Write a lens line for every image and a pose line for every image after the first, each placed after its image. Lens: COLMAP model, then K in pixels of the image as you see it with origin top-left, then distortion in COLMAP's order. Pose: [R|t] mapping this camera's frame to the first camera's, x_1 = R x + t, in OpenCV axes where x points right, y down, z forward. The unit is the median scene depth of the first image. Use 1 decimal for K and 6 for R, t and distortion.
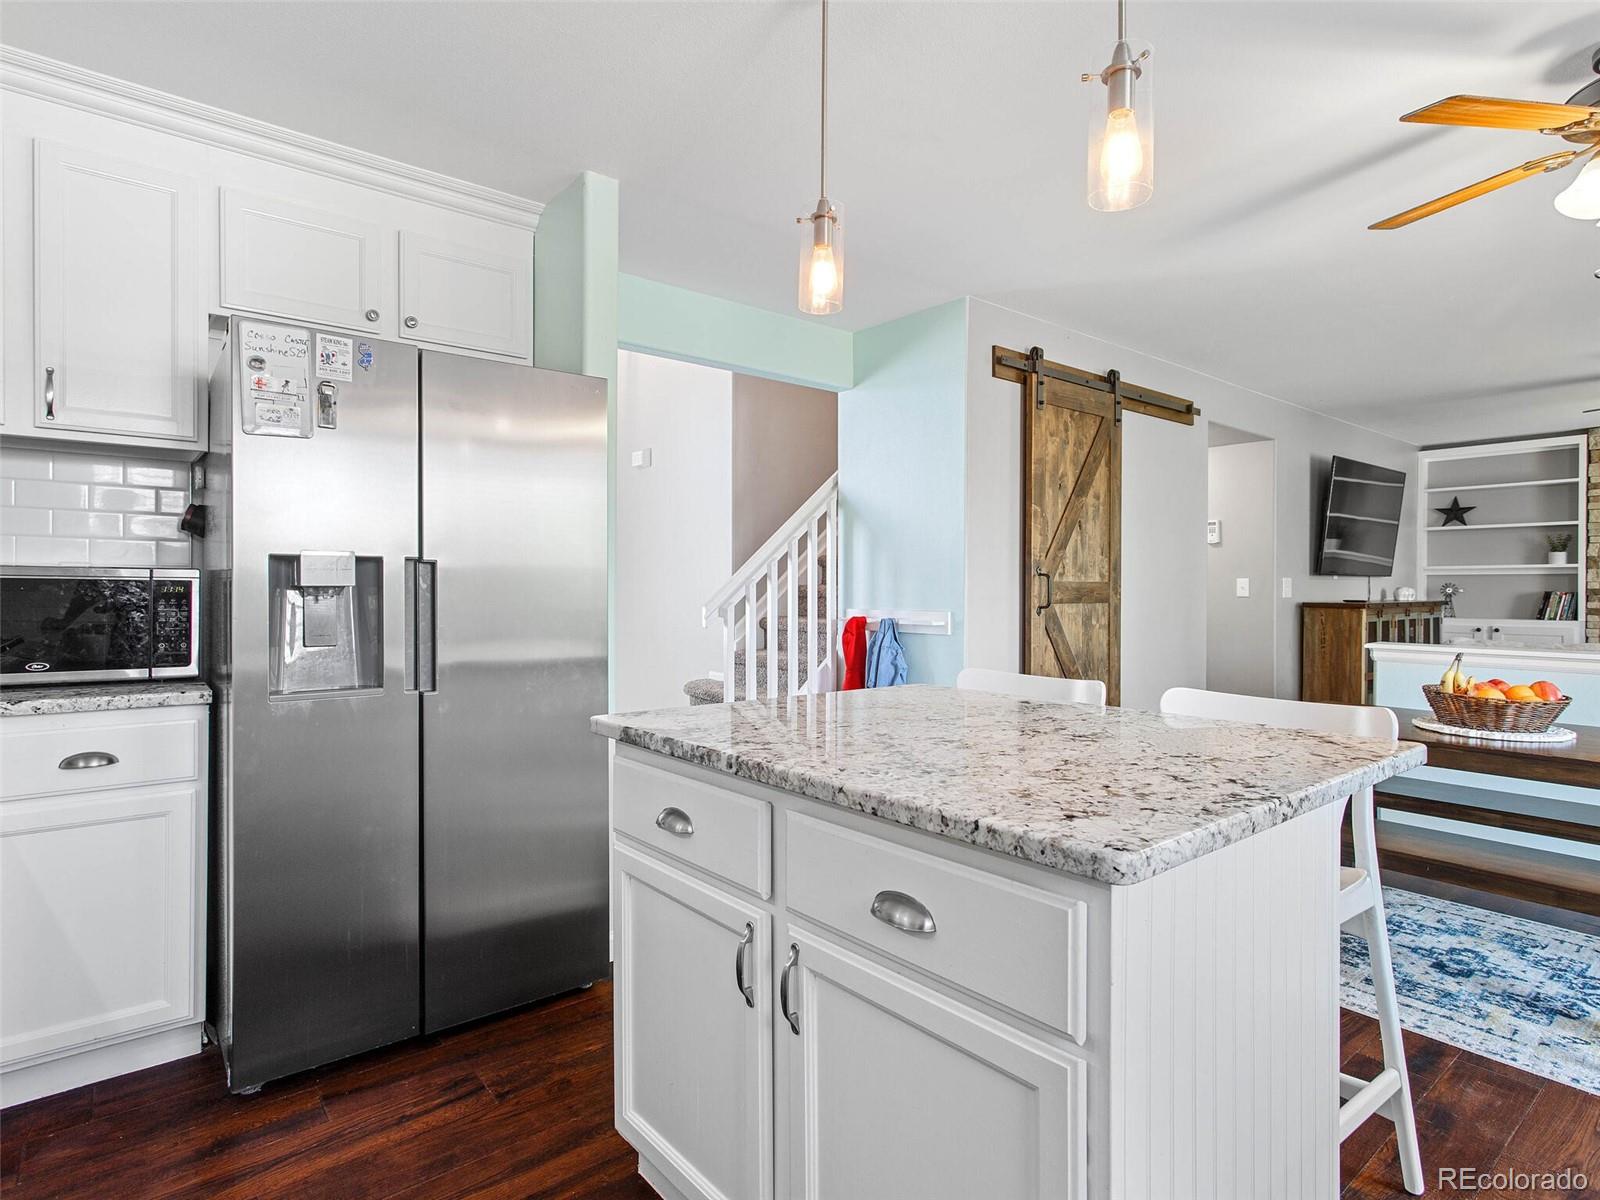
lens RADIAL K [[855.9, 0, 805.3], [0, 855.9, 586.3], [0, 0, 1]] dist [0.001873, 0.001600]
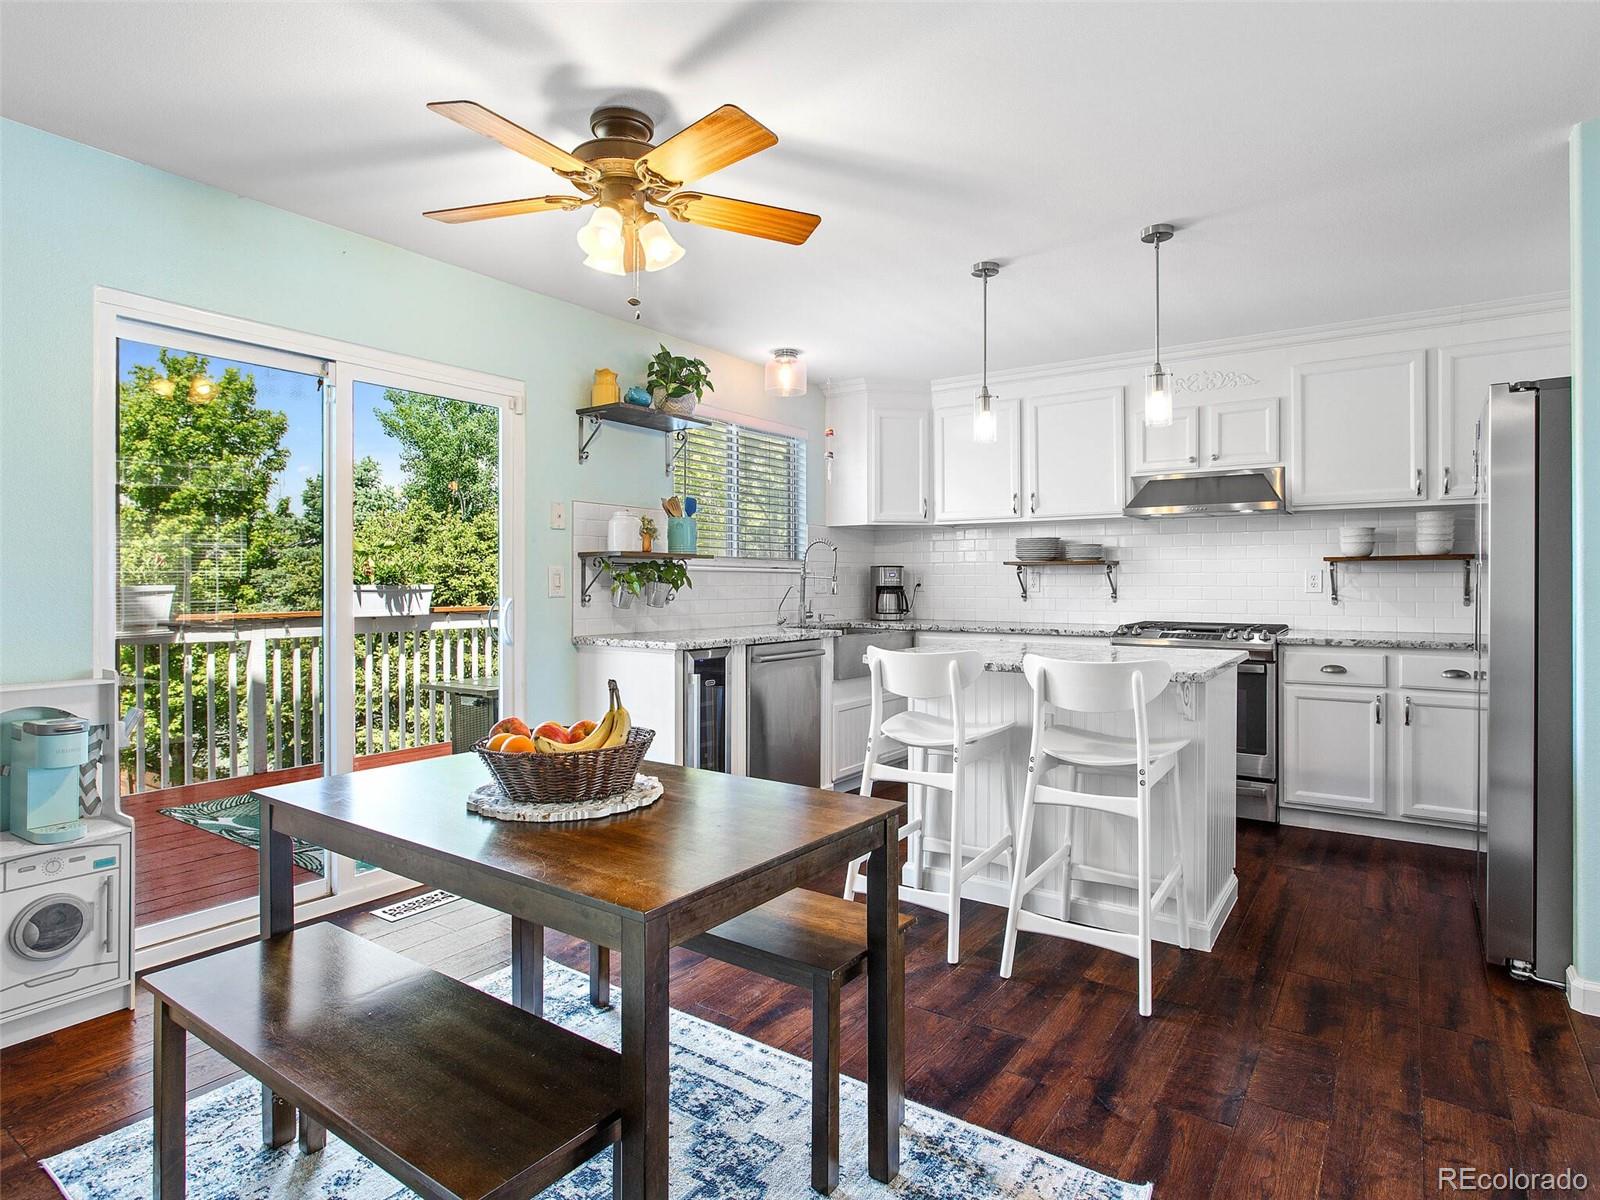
lens RADIAL K [[869.7, 0, 799.6], [0, 869.7, 593.6], [0, 0, 1]] dist [-0.000304, 0.001067]
pose [[-0.963233, -0.000354, -0.268667, 0.313267], [-0.003999, 0.999907, 0.013018, -0.000550], [0.268638, 0.013613, -0.963145, 0.657699]]
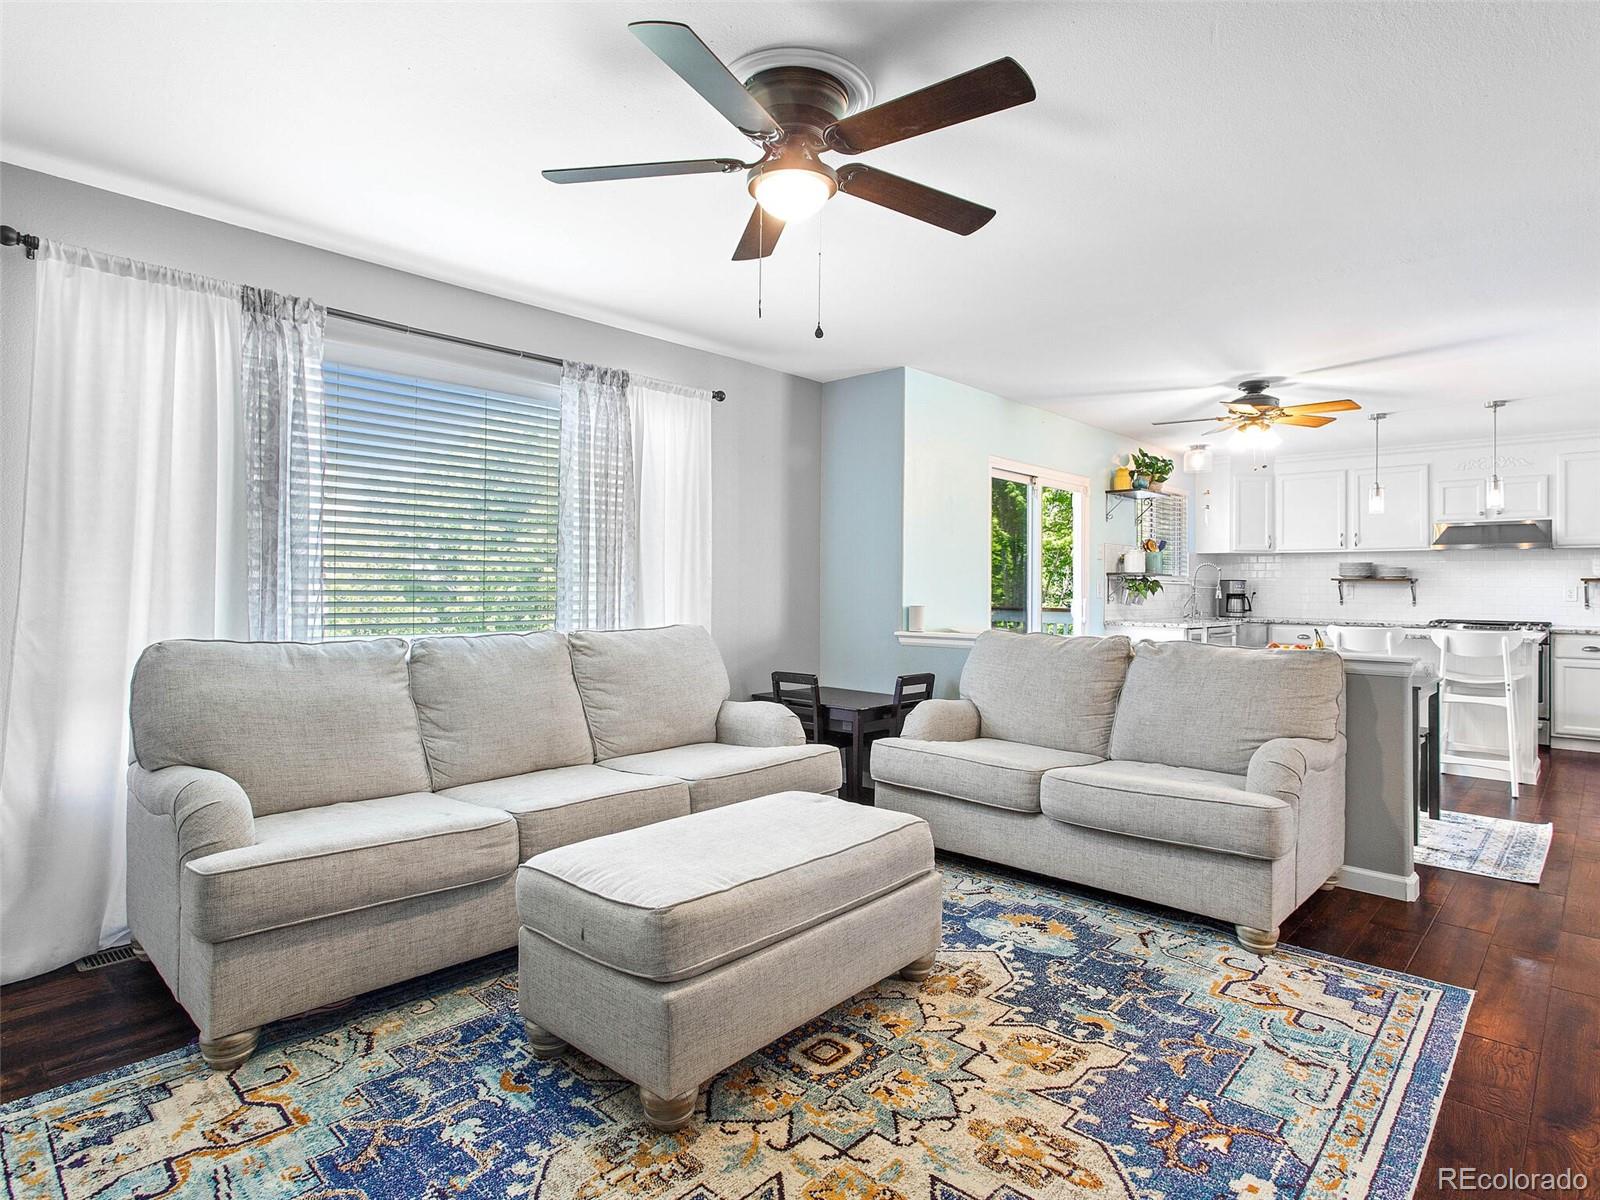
lens RADIAL K [[869.9, 0, 797.7], [0, 869.9, 587.1], [0, 0, 1]] dist [0.003541, 0.000760]
pose [[-0.990812, -0.013818, -0.134539, 0.791124], [-0.013998, 0.999902, 0.000391, 0.001409], [0.134520, 0.002271, -0.990908, 1.013216]]
